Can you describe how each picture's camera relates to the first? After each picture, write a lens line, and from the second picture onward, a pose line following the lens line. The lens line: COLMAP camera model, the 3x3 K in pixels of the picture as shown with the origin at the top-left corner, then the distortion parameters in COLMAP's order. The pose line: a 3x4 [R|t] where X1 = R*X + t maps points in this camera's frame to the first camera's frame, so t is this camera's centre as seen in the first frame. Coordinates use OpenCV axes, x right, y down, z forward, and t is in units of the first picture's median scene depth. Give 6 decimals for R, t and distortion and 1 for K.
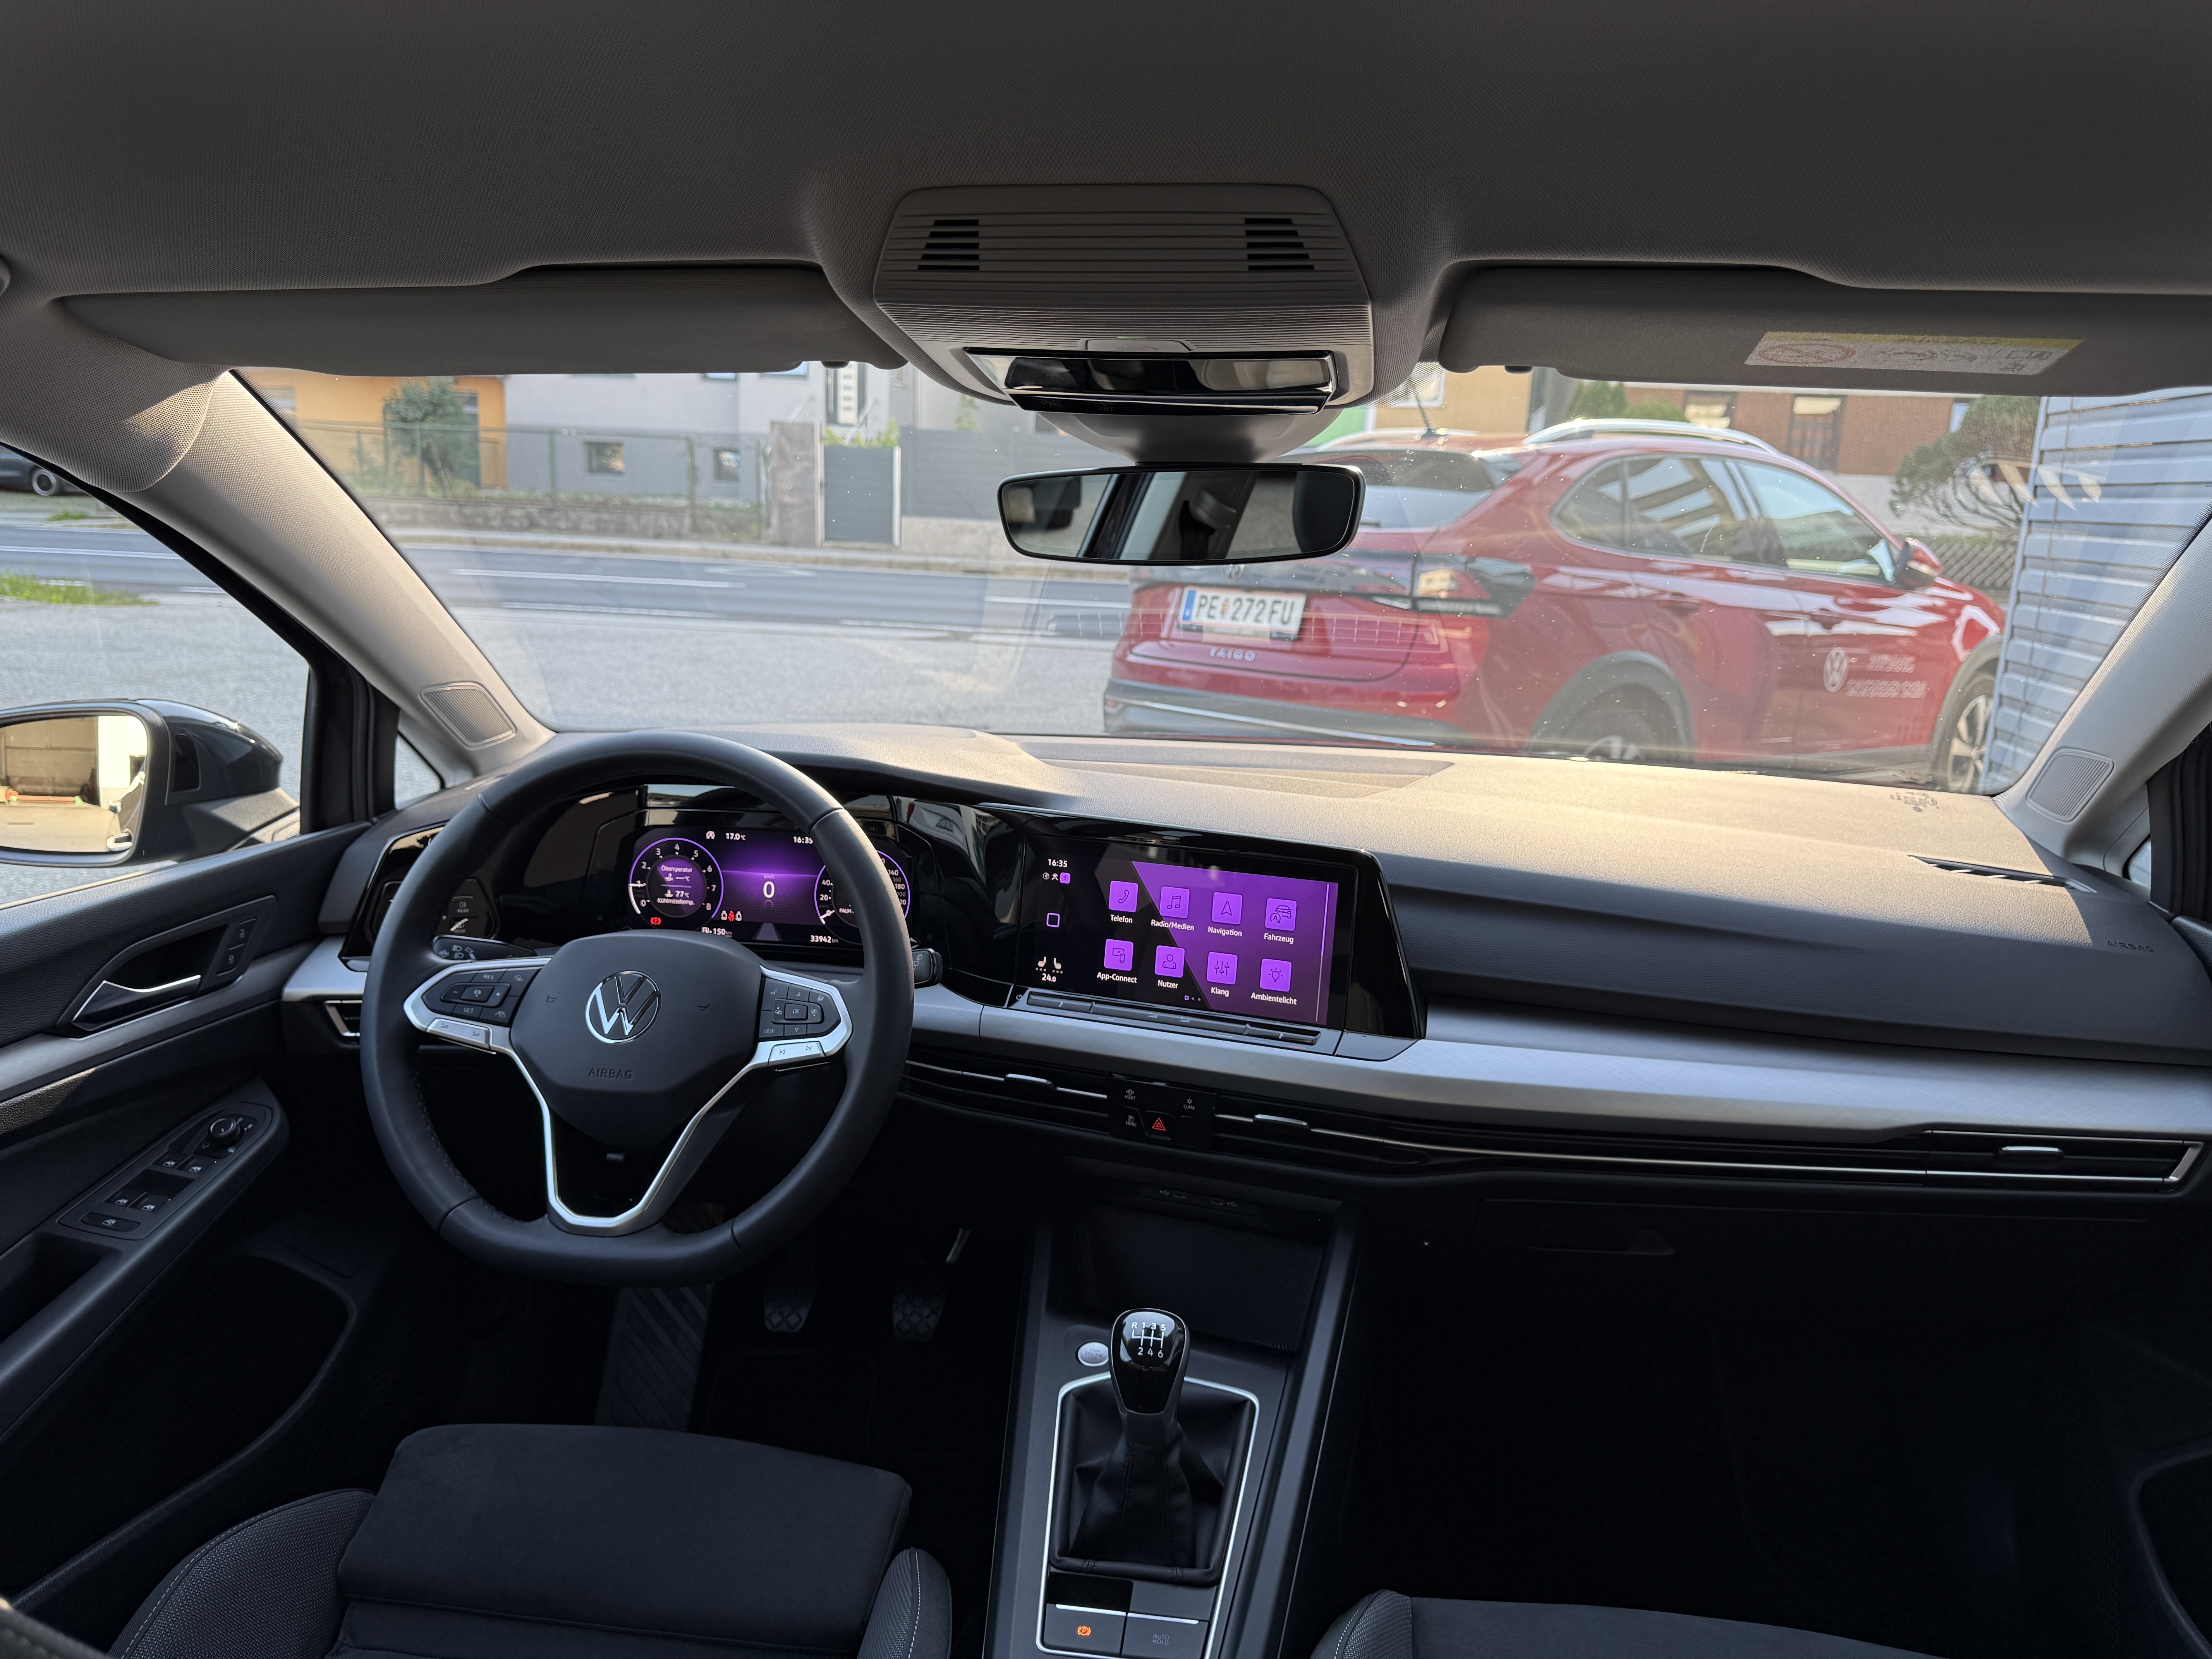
lens RADIAL K [[1544.6, 0, 1111.9], [0, 1544.6, 833.9], [0, 0, 1]] dist [0.087424, -0.117044]
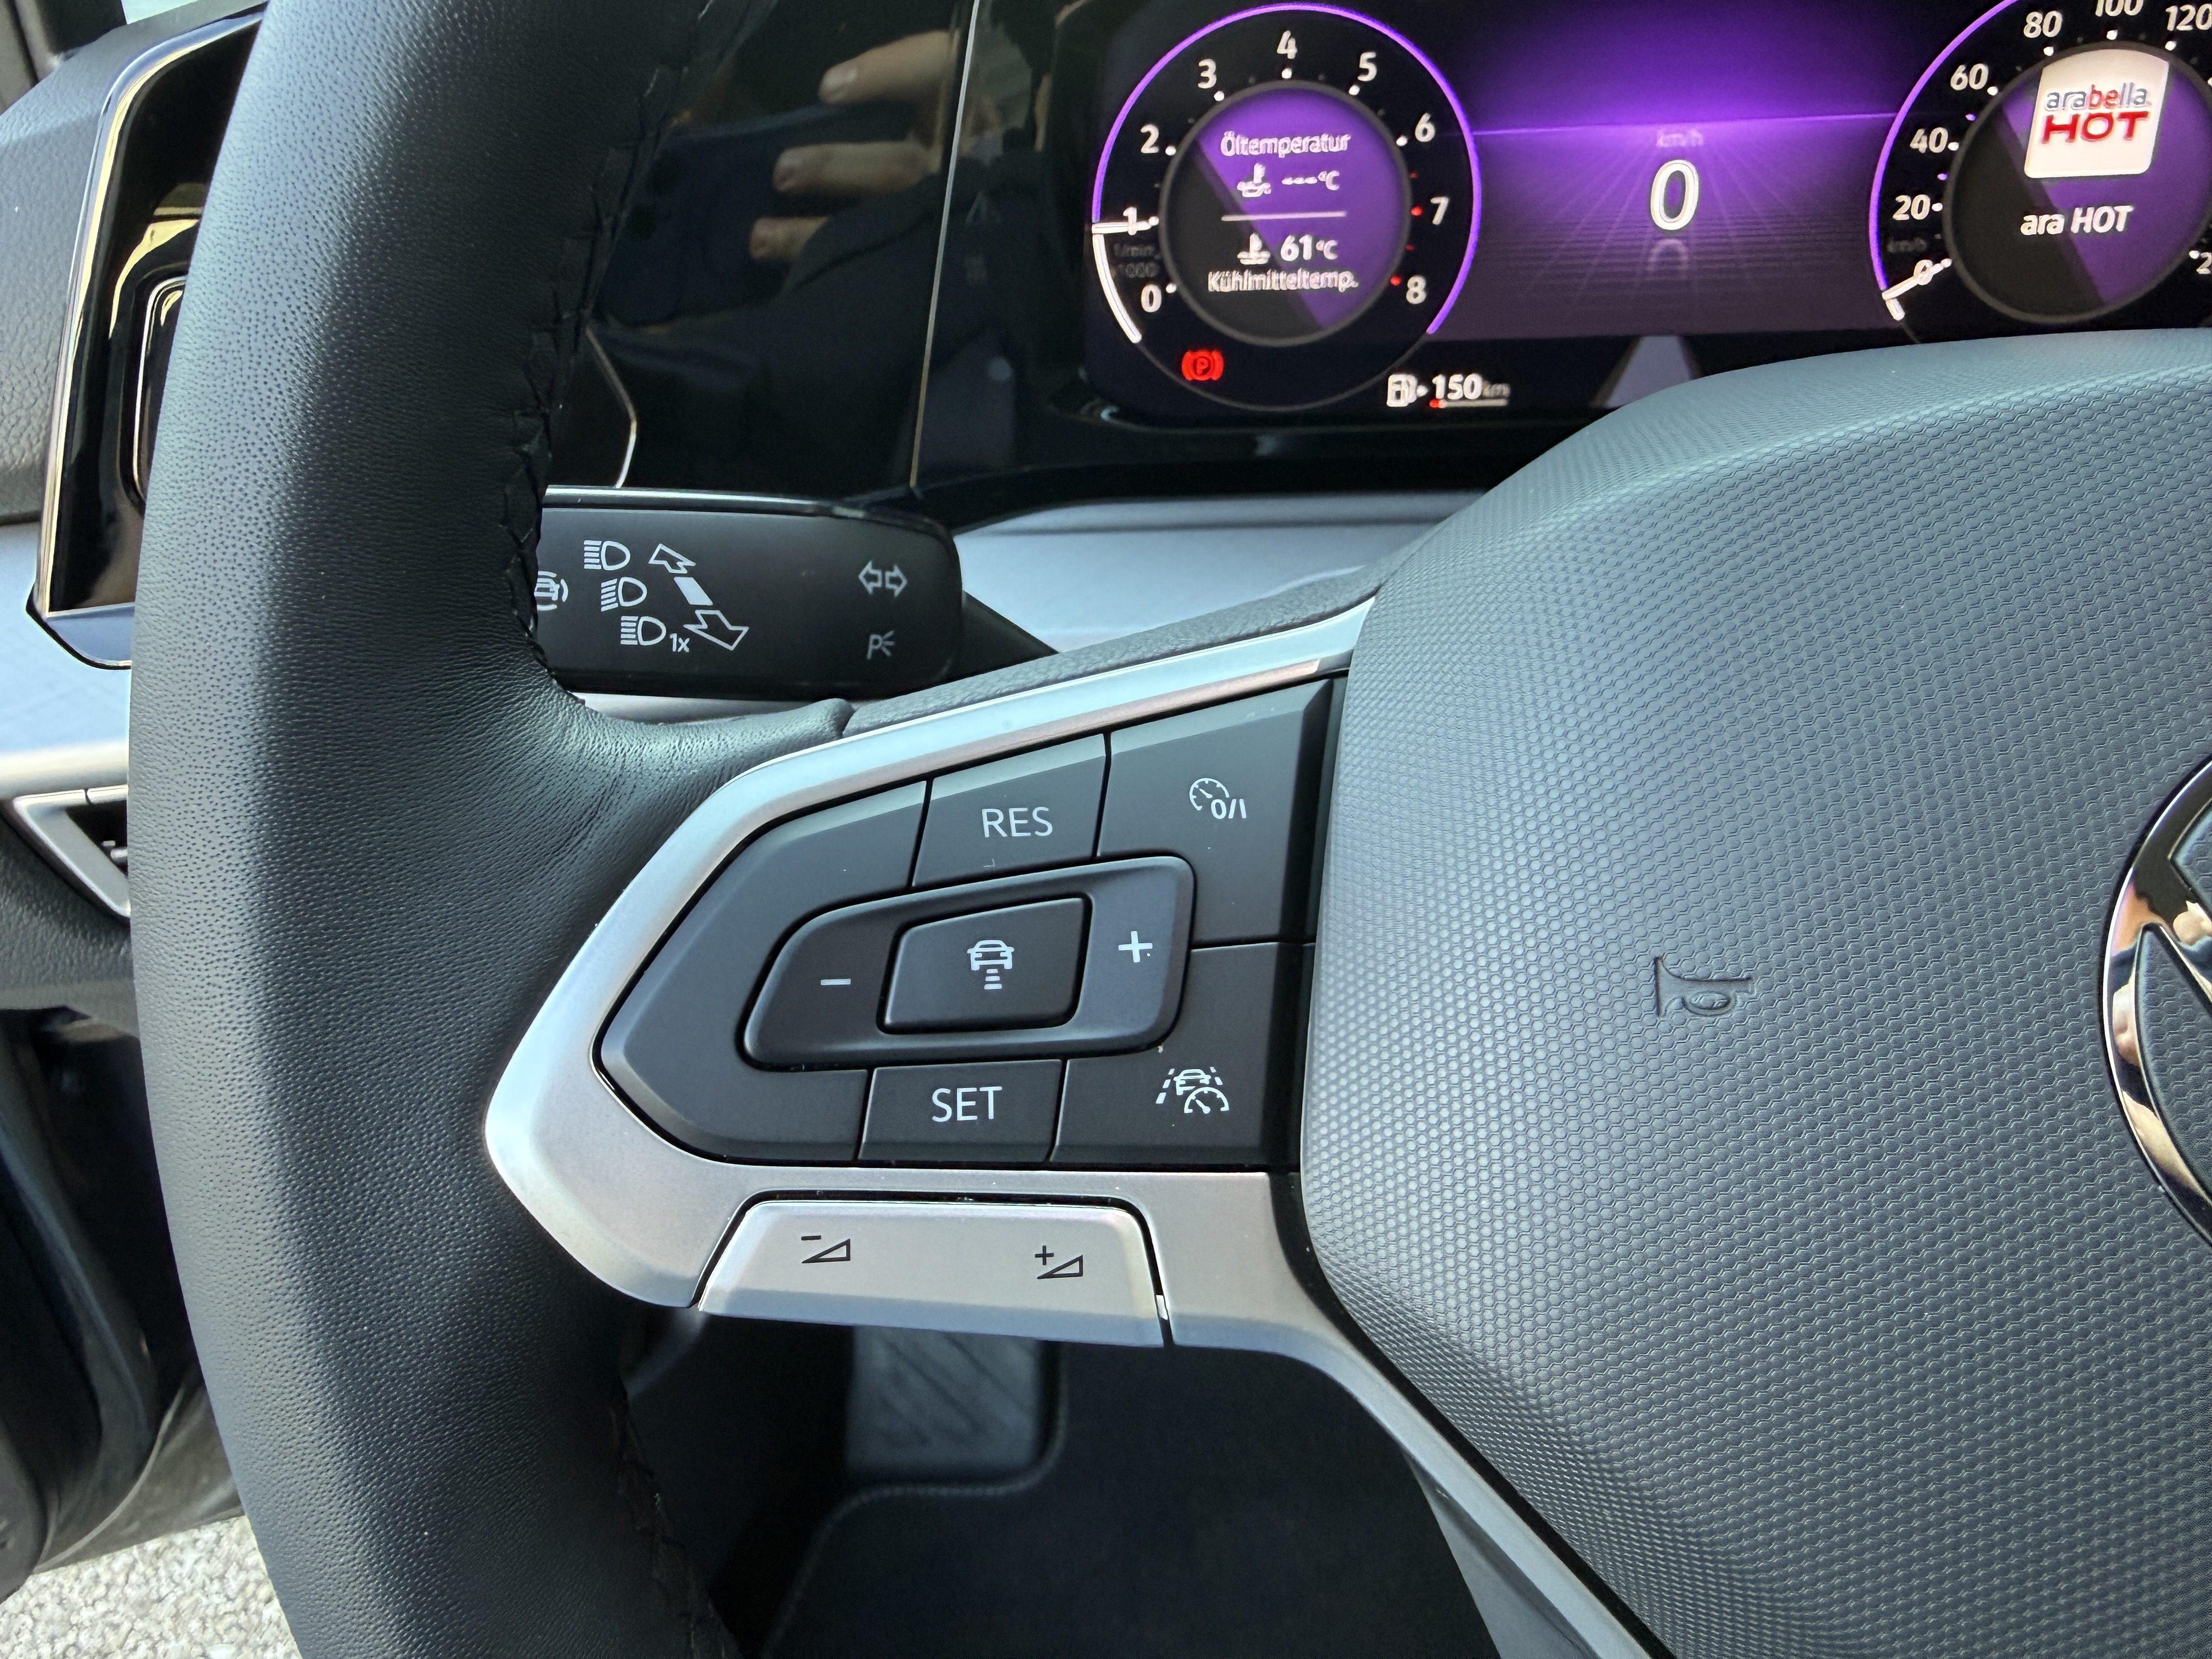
lens RADIAL K [[1629.6, 0, 1006.1], [0, 1629.6, 821.1], [0, 0, 1]] dist [-0.000858, 0.001641]
pose [[0.996456, -0.083379, -0.011068, -0.354099], [0.082748, 0.948197, 0.306716, 0.044770], [-0.015079, -0.306545, 0.951737, 0.770196]]
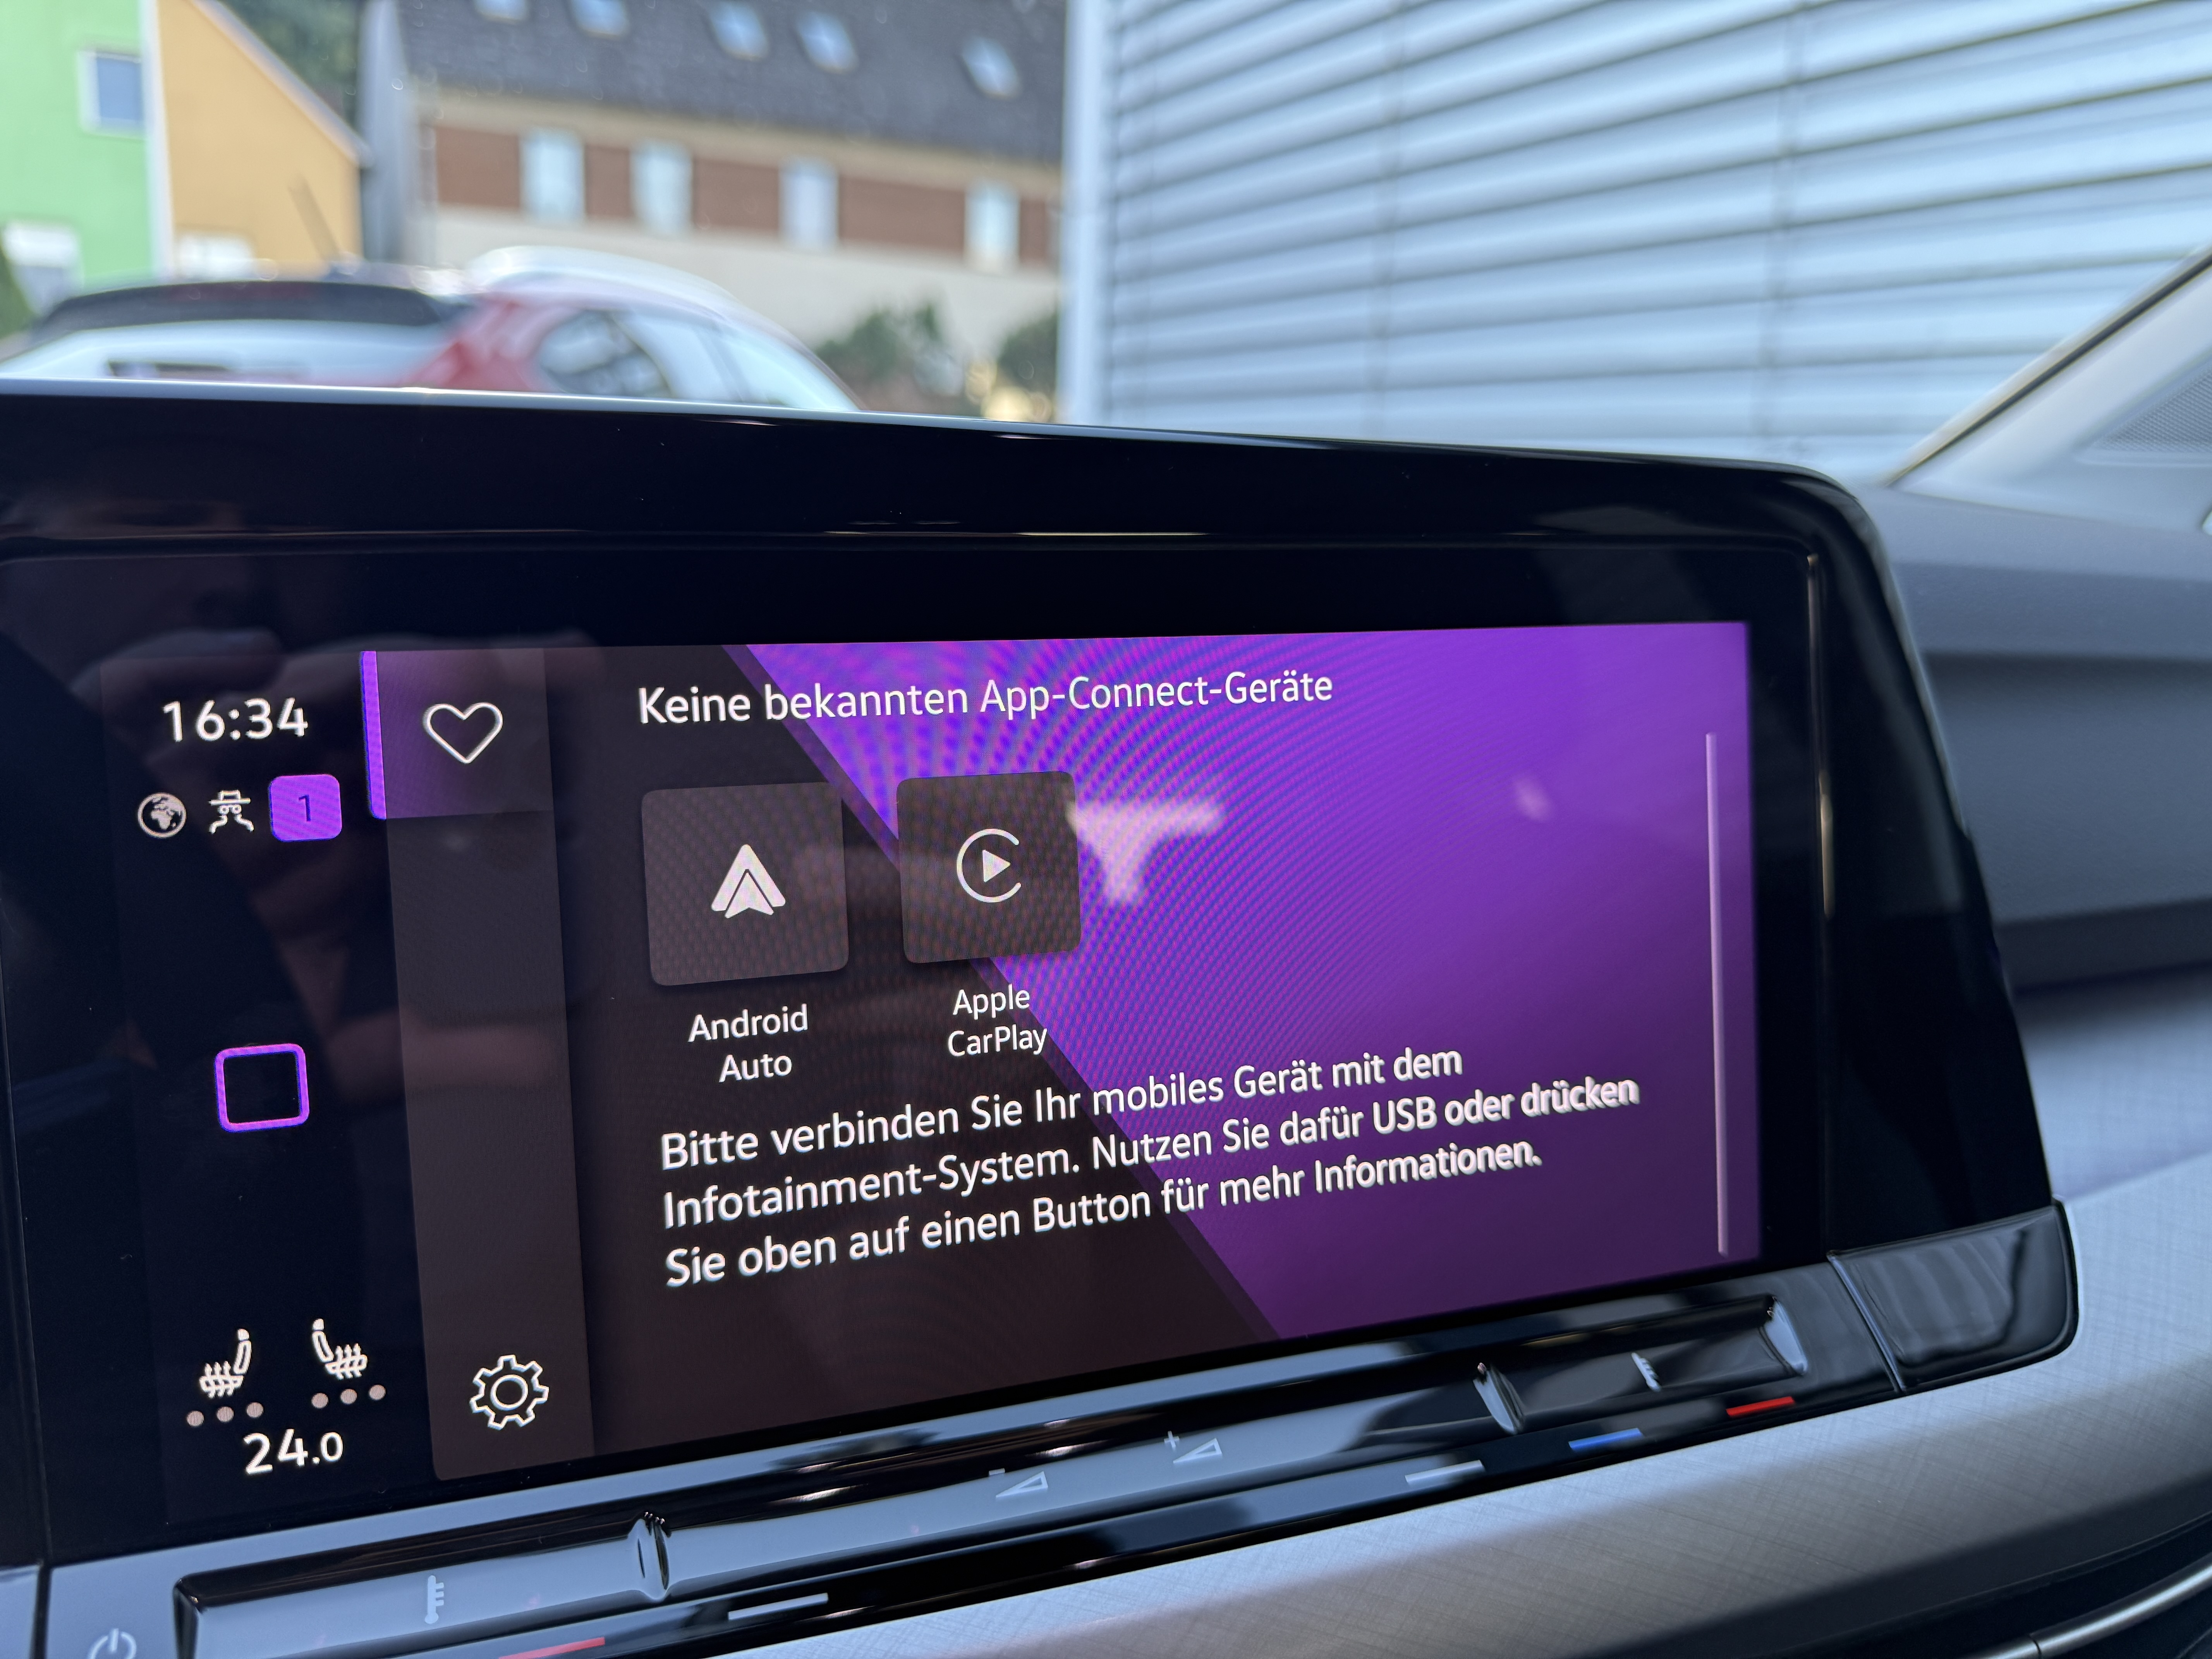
lens RADIAL K [[1656.3, 0, 1108.8], [0, 1656.3, 830.4], [0, 0, 1]] dist [-0.034327, 0.000636]
pose [[0.783906, -0.150341, 0.602402, -0.067106], [0.139934, 0.988058, 0.064493, 0.031257], [-0.604905, 0.033740, 0.795583, 0.816948]]
